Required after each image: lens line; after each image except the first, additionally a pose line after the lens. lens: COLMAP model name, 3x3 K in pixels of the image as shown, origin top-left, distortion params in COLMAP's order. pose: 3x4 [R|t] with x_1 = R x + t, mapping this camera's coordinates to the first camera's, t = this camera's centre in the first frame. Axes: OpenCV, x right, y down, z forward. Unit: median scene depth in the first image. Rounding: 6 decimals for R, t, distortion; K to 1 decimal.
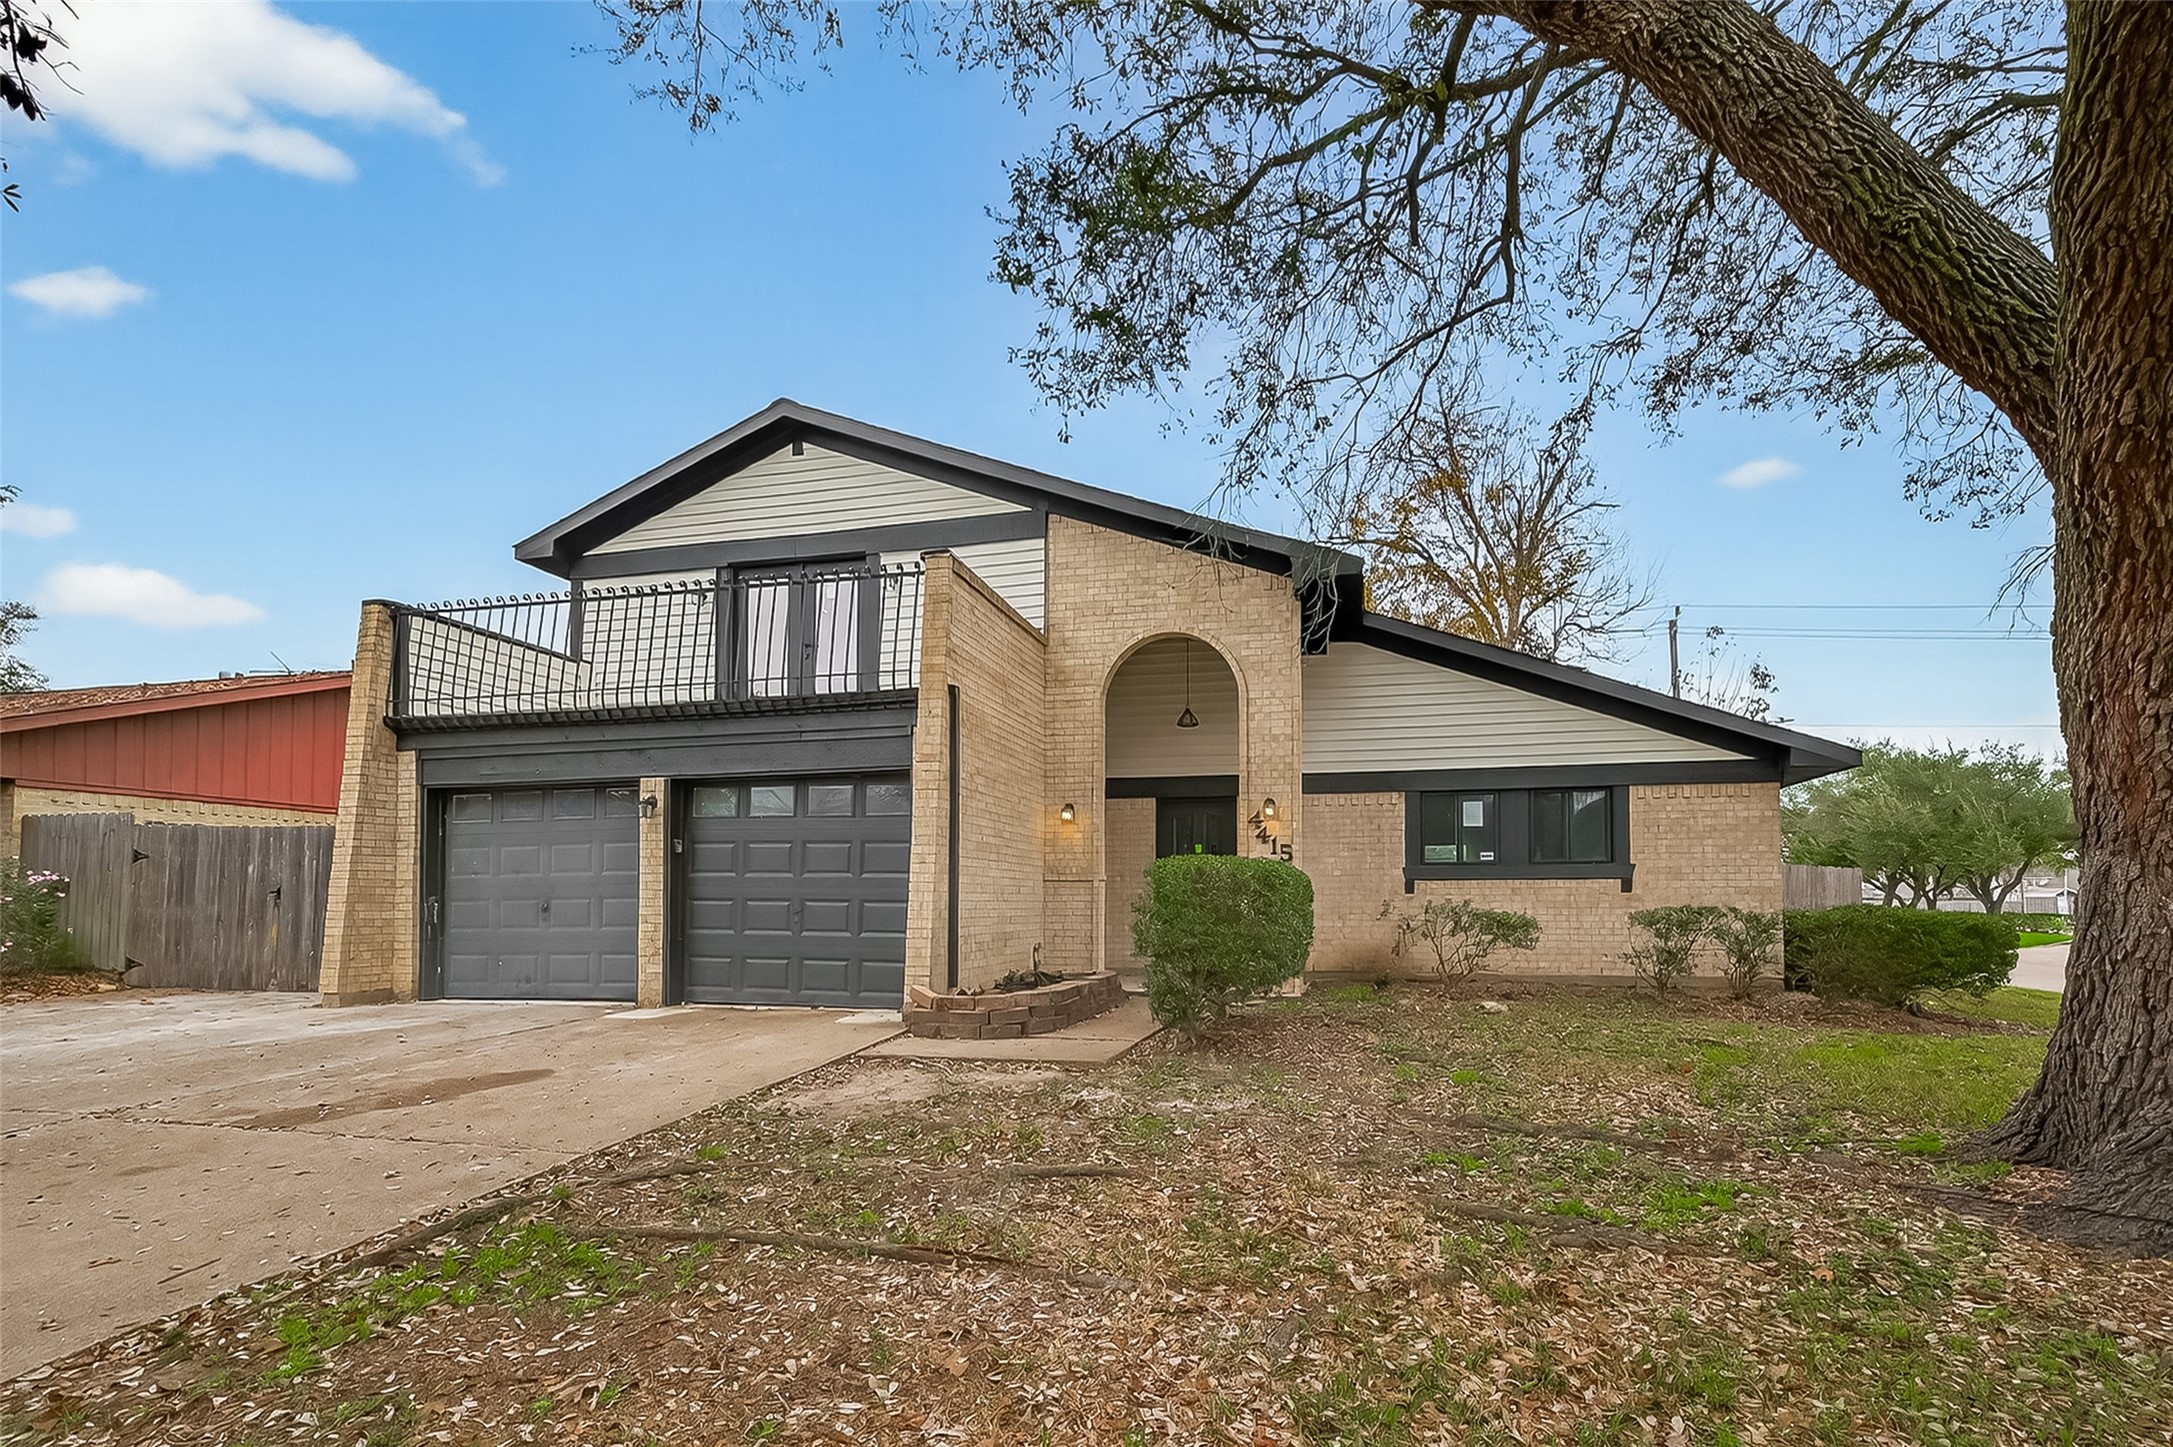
lens RADIAL K [[860.9, 0, 1106.1], [0, 860.9, 742.8], [0, 0, 1]] dist [0.004183, 0.000444]
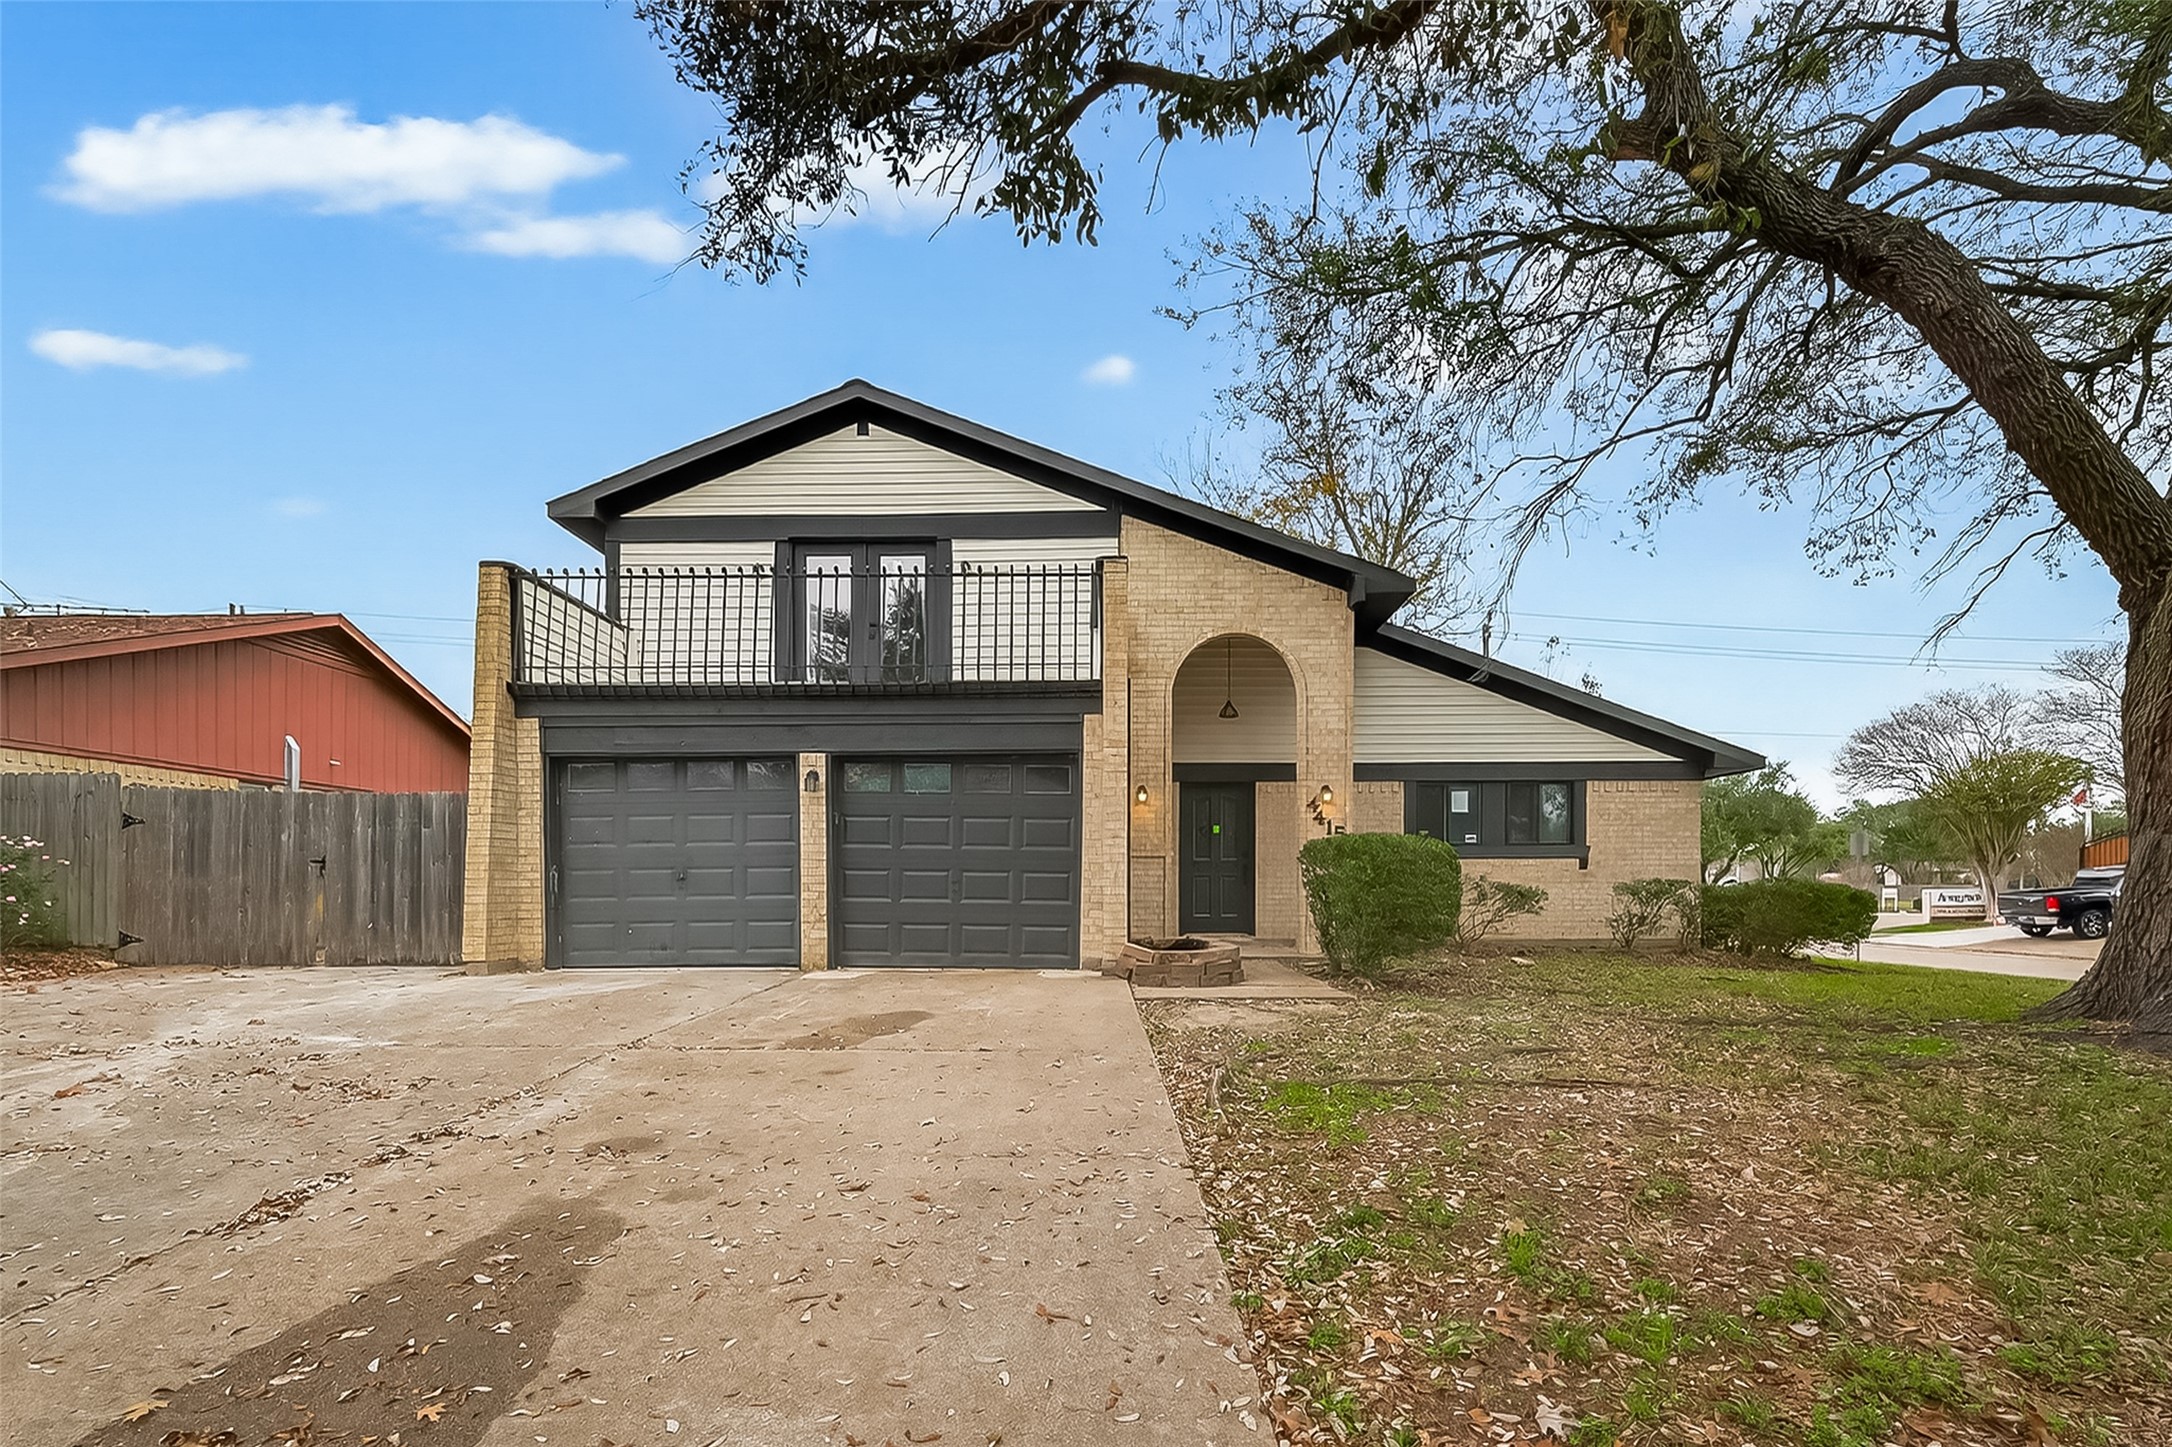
lens RADIAL K [[860.5, 0, 1140.4], [0, 860.5, 744.0], [0, 0, 1]] dist [0.004183, 0.000444]
pose [[0.984172, 0.030050, 0.174651, -0.250411], [-0.033965, 0.999233, 0.019470, -0.003080], [-0.173932, -0.025094, 0.984438, -0.073740]]
